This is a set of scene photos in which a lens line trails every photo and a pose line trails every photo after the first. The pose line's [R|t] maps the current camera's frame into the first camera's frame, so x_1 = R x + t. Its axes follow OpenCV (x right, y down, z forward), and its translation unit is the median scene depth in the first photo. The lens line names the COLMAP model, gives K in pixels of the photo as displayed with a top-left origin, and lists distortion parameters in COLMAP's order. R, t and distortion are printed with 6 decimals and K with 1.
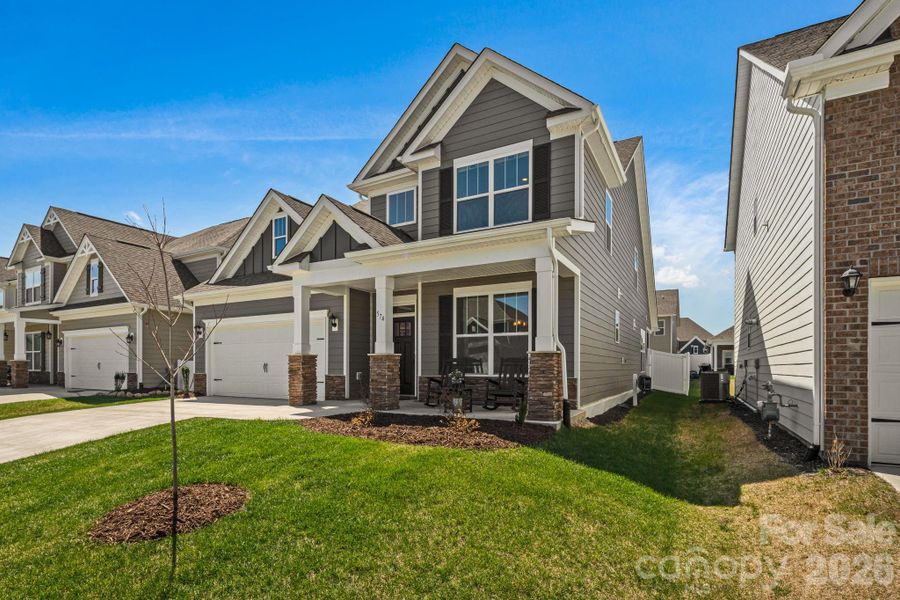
lens RADIAL K [[456.6, 0, 448.5], [0, 456.6, 370.8], [0, 0, 1]] dist [0.006595, -0.000891]
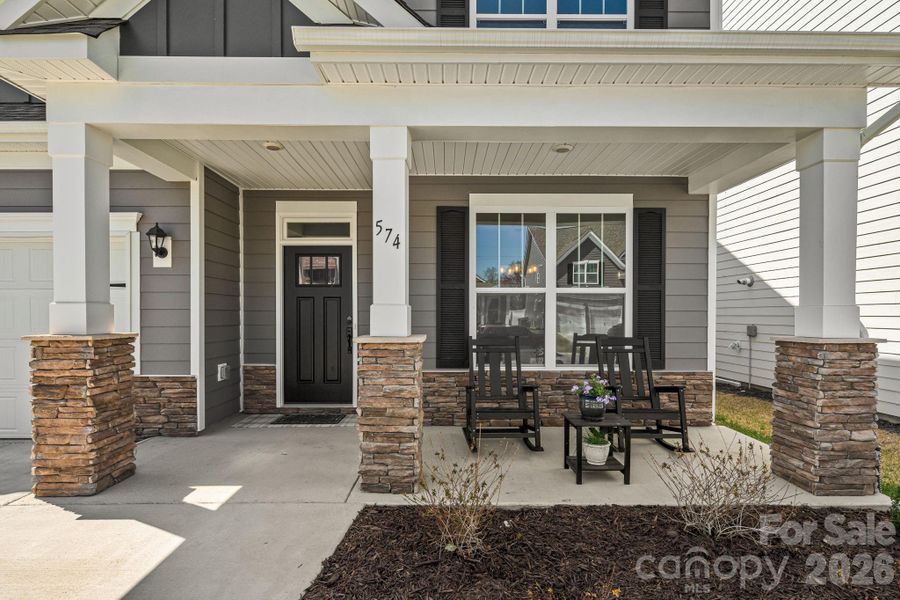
lens RADIAL K [[456.6, 0, 453.7], [0, 456.6, 321.6], [0, 0, 1]] dist [0.006595, -0.000891]
pose [[0.866420, -0.009271, 0.499230, -0.255373], [0.003224, 0.999911, 0.012975, -0.048503], [-0.499306, -0.009632, 0.866372, 0.580791]]
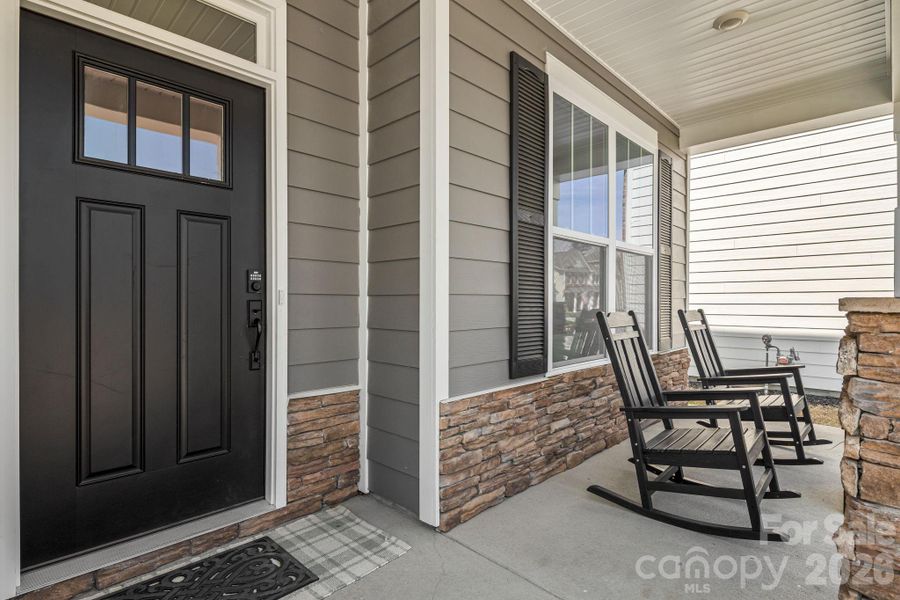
lens RADIAL K [[456.6, 0, 447.9], [0, 456.6, 303.2], [0, 0, 1]] dist [0.006595, -0.000891]
pose [[0.253676, -0.004234, 0.967280, -0.270566], [0.004802, 0.999984, 0.003117, -0.033475], [-0.967277, 0.003854, 0.253692, 0.996810]]
